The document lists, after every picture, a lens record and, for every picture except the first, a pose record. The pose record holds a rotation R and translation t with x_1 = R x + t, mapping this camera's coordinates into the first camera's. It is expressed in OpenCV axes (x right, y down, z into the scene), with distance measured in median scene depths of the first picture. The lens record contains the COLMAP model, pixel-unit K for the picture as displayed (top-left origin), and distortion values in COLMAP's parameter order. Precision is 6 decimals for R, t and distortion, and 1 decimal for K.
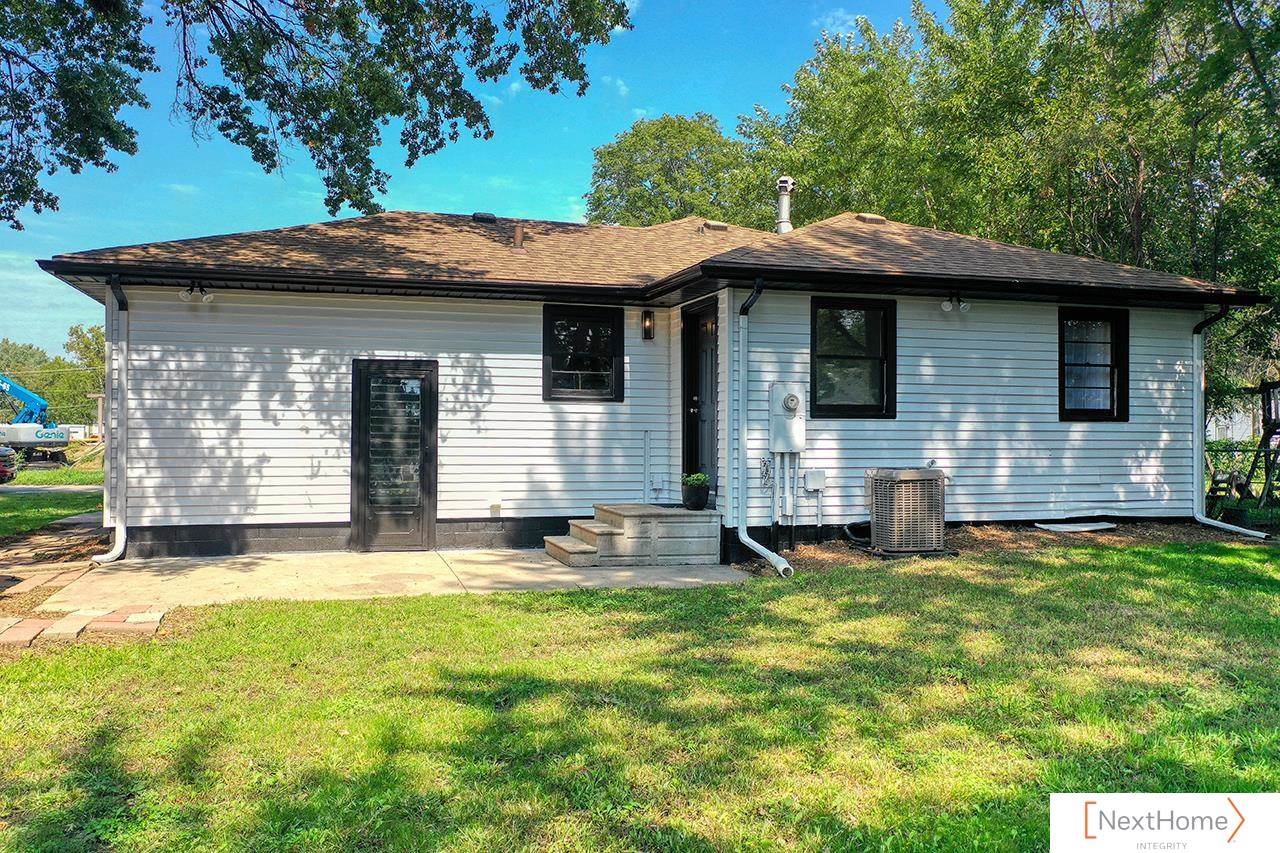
lens RADIAL K [[1016.1, 0, 640.0], [0, 1016.1, 426.5], [0, 0, 1]] dist [0.014083, 0.009667]
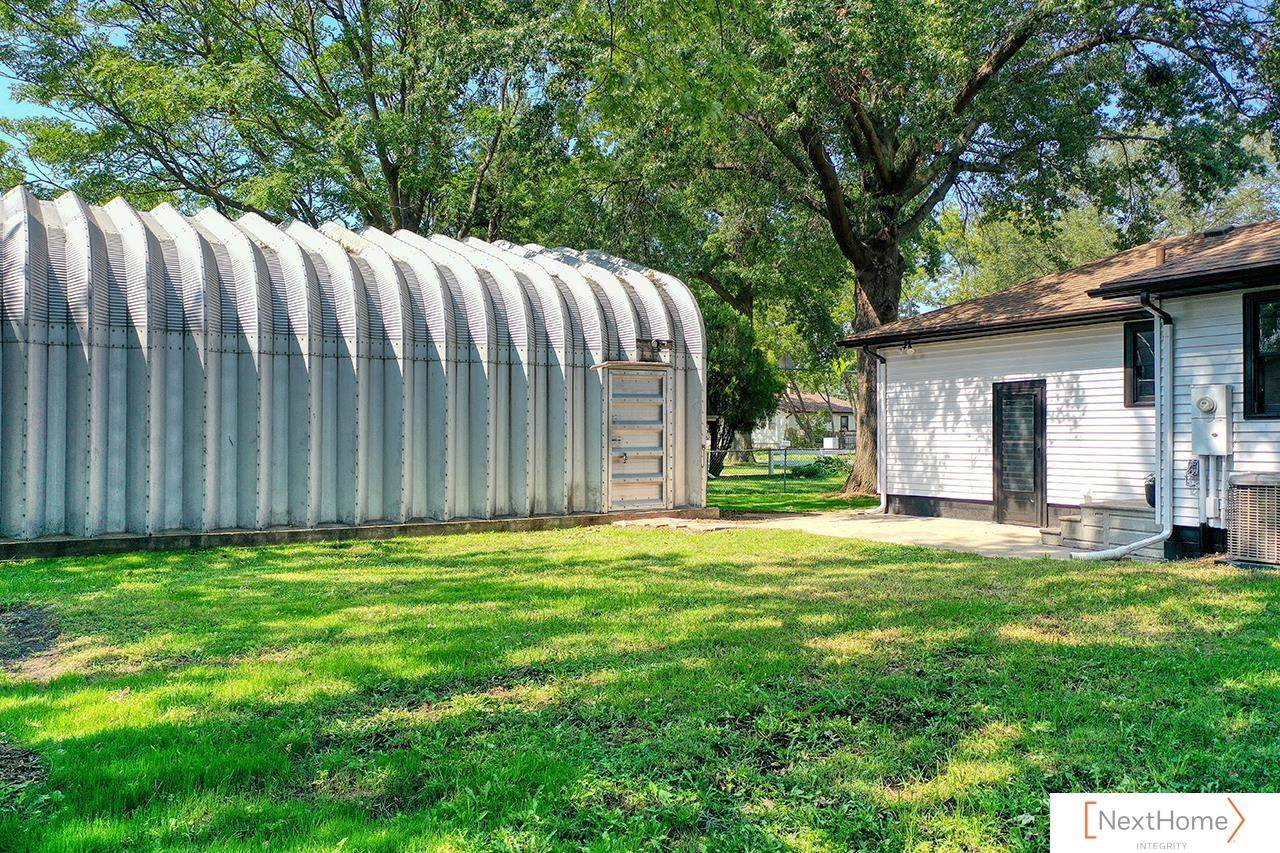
lens RADIAL K [[1061.9, 0, 671.6], [0, 1061.9, 429.7], [0, 0, 1]] dist [0.007131, 0.003569]
pose [[0.258654, -0.009438, -0.965924, 0.999404], [0.018739, 0.999813, -0.004751, -0.004363], [0.965788, -0.016871, 0.258783, 0.206691]]
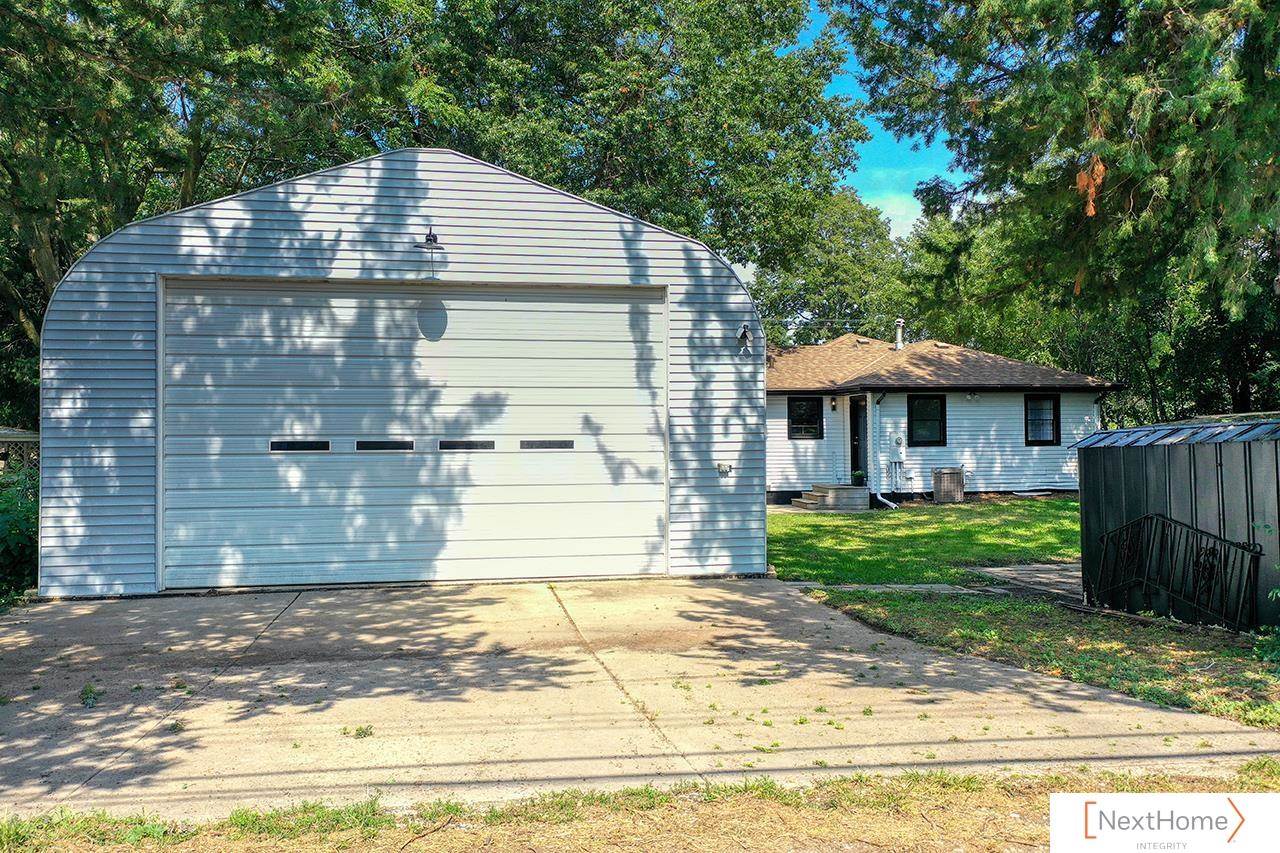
lens RADIAL K [[1016.1, 0, 640.0], [0, 1016.1, 426.5], [0, 0, 1]] dist [0.014083, 0.009667]
pose [[0.991250, -0.013476, -0.131306, -0.133593], [0.013273, 0.999909, -0.002423, -0.057165], [0.131327, 0.000659, 0.991339, -1.382252]]
